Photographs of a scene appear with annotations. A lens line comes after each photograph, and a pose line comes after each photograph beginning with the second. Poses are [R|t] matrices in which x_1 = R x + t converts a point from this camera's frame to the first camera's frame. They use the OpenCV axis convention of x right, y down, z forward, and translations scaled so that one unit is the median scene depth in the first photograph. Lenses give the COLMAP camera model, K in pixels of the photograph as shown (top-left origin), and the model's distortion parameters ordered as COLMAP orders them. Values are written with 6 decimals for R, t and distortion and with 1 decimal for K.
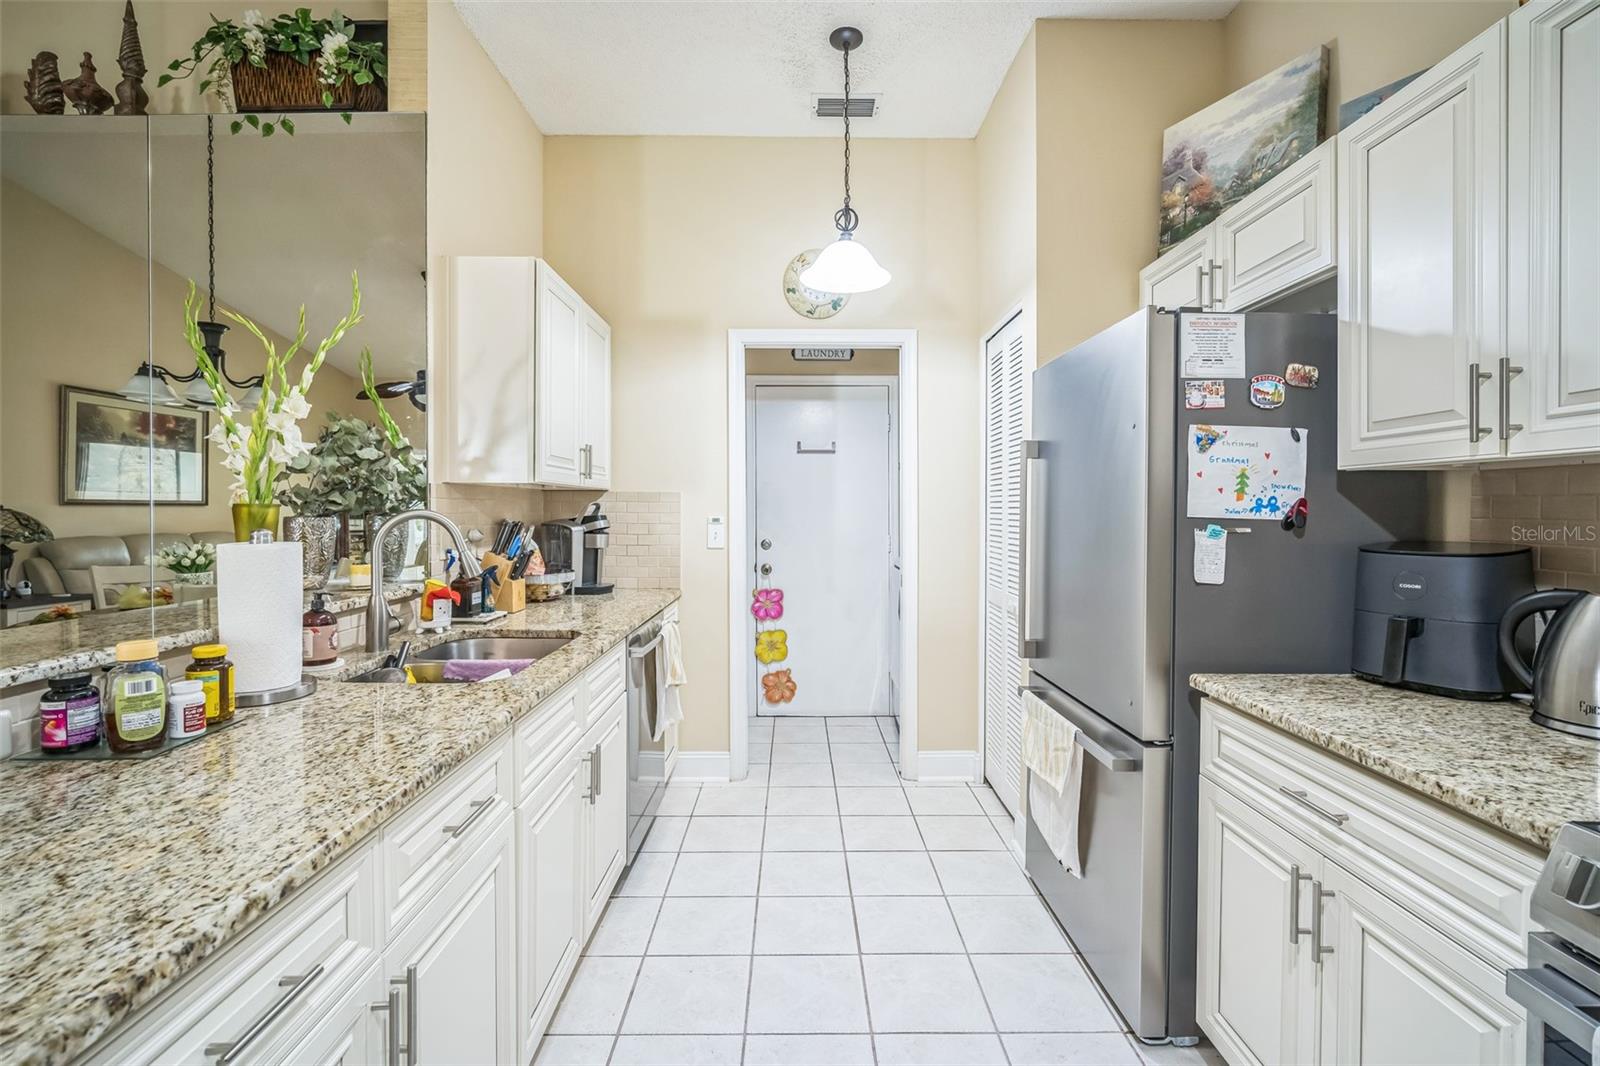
lens RADIAL K [[708.7, 0, 803.9], [0, 708.7, 514.9], [0, 0, 1]] dist [-0.014990, 0.004320]
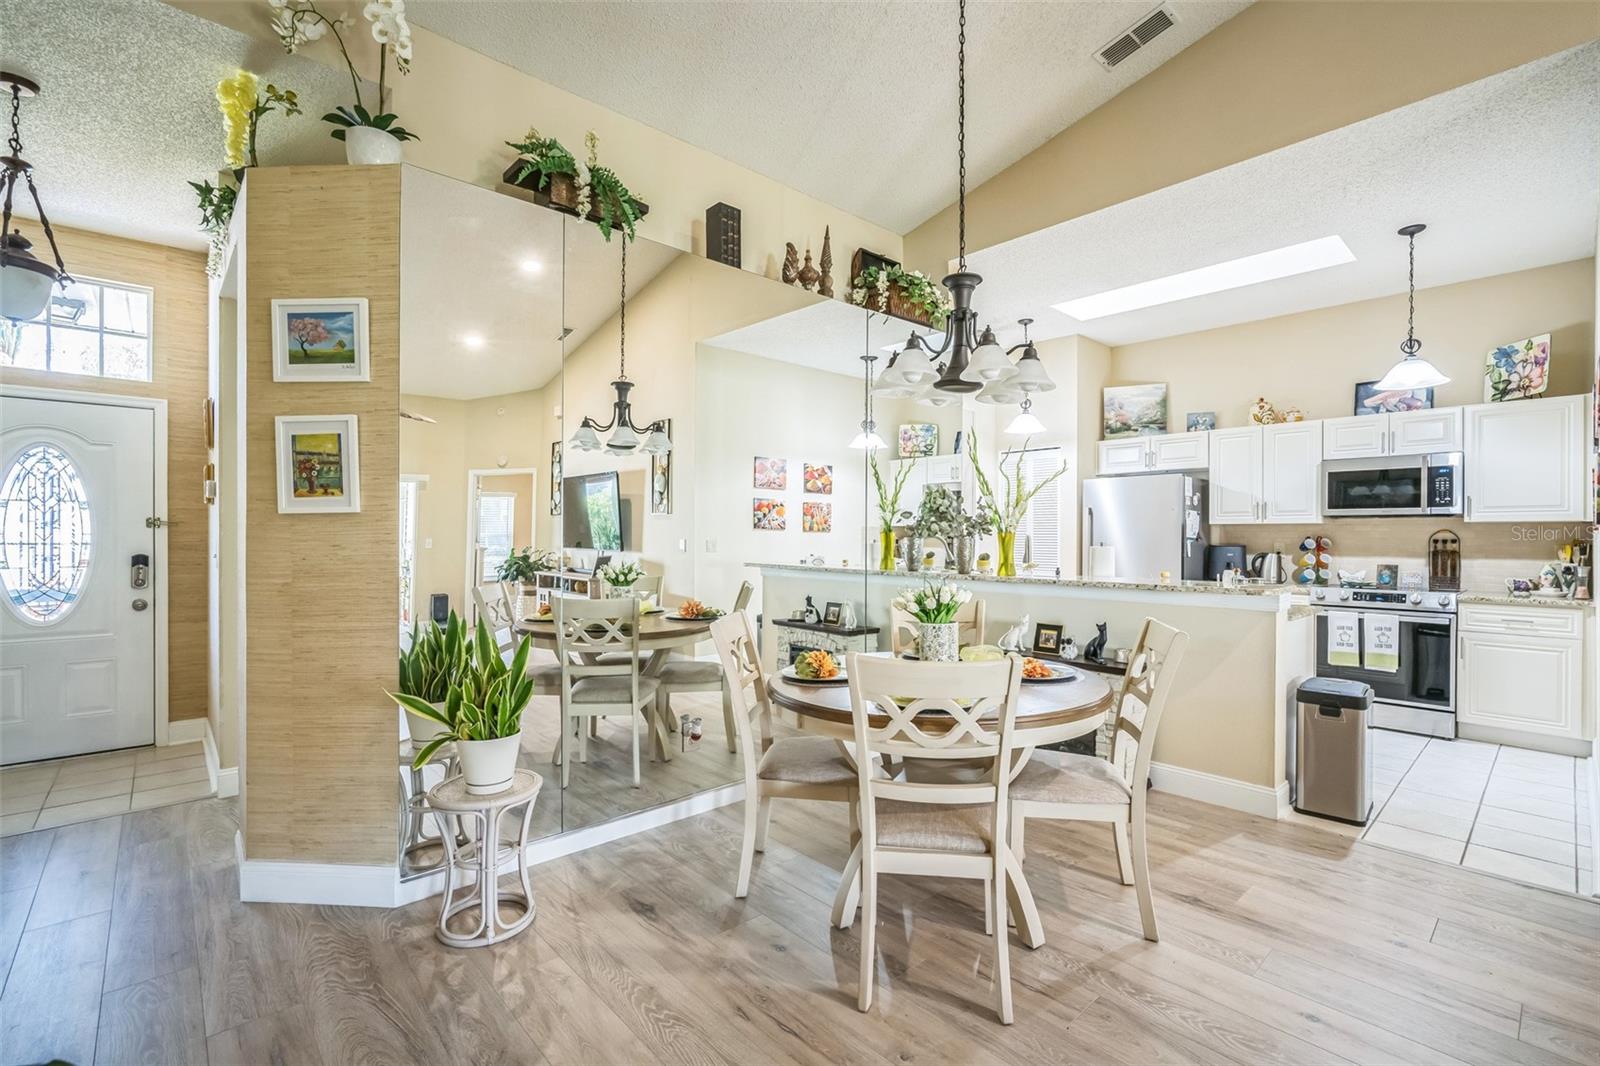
lens RADIAL K [[708.7, 0, 804.8], [0, 708.7, 536.6], [0, 0, 1]] dist [-0.014990, 0.004320]
pose [[0.741473, -0.002048, 0.670980, -3.088025], [0.004085, 0.999991, -0.001461, -0.000548], [-0.670971, 0.003824, 0.741474, -0.283950]]
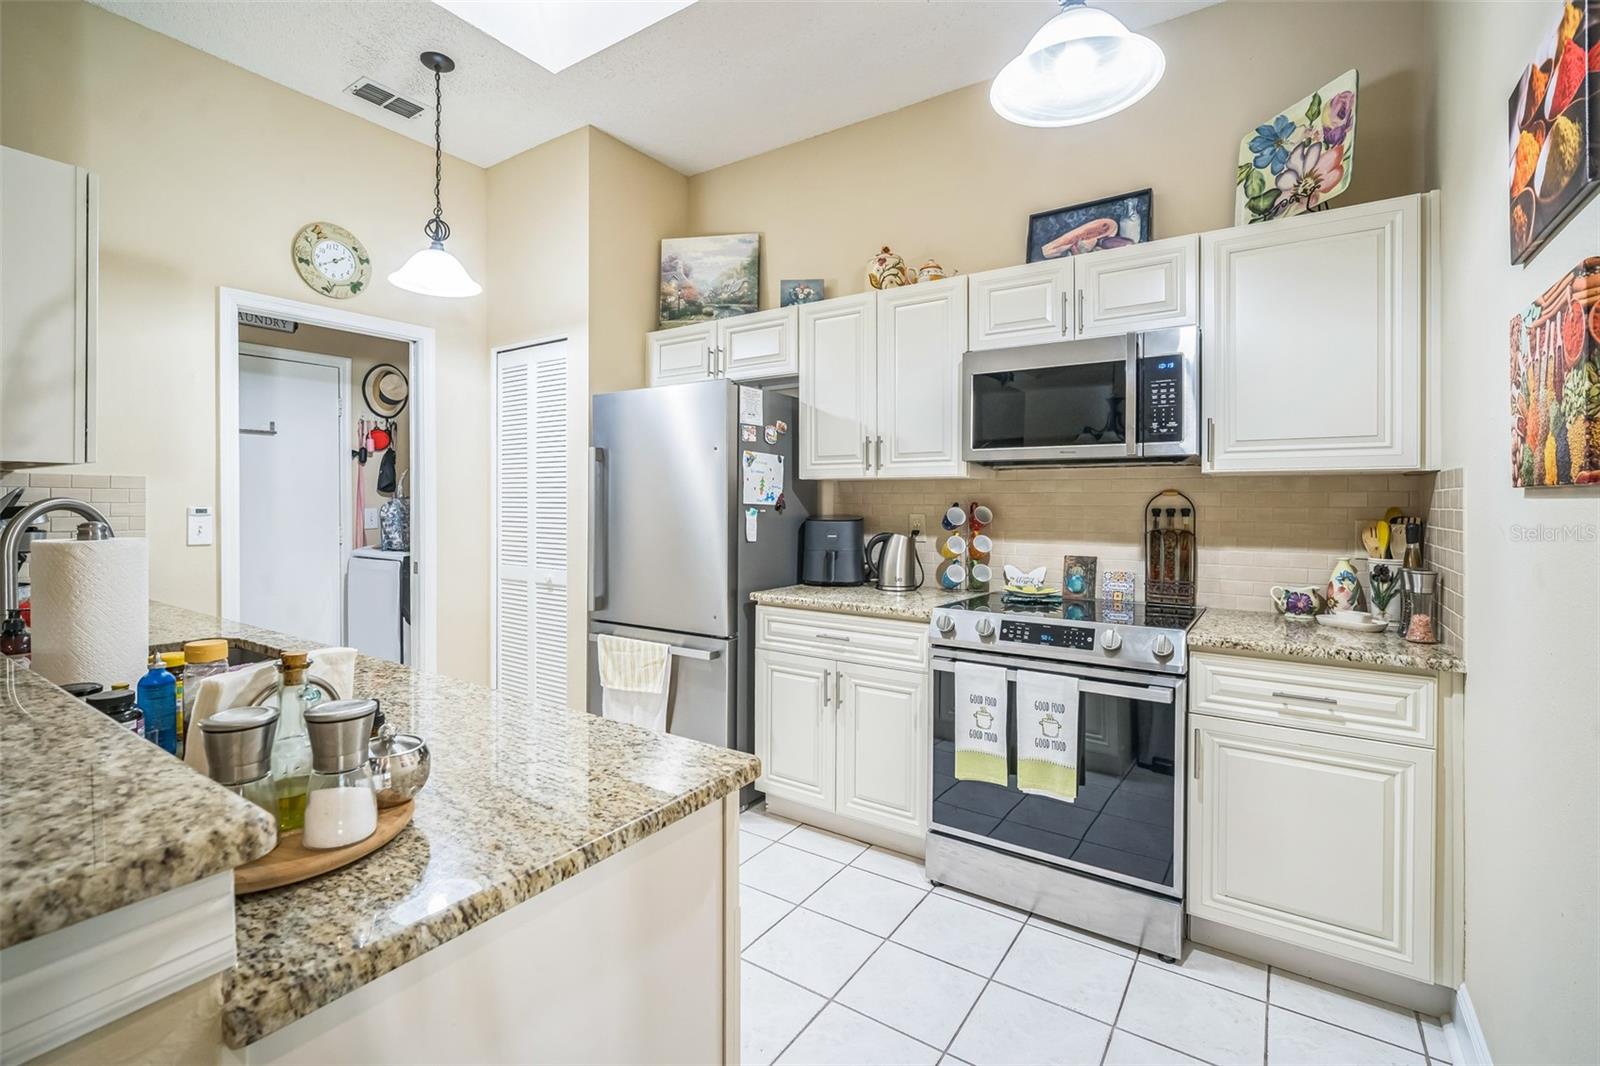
lens RADIAL K [[708.7, 0, 804.7], [0, 708.7, 501.4], [0, 0, 1]] dist [-0.014990, 0.004320]
pose [[0.561769, -0.002936, 0.827289, -0.810139], [0.004791, 0.999988, 0.000295, -0.002272], [-0.827281, 0.003798, 0.561776, -0.103516]]
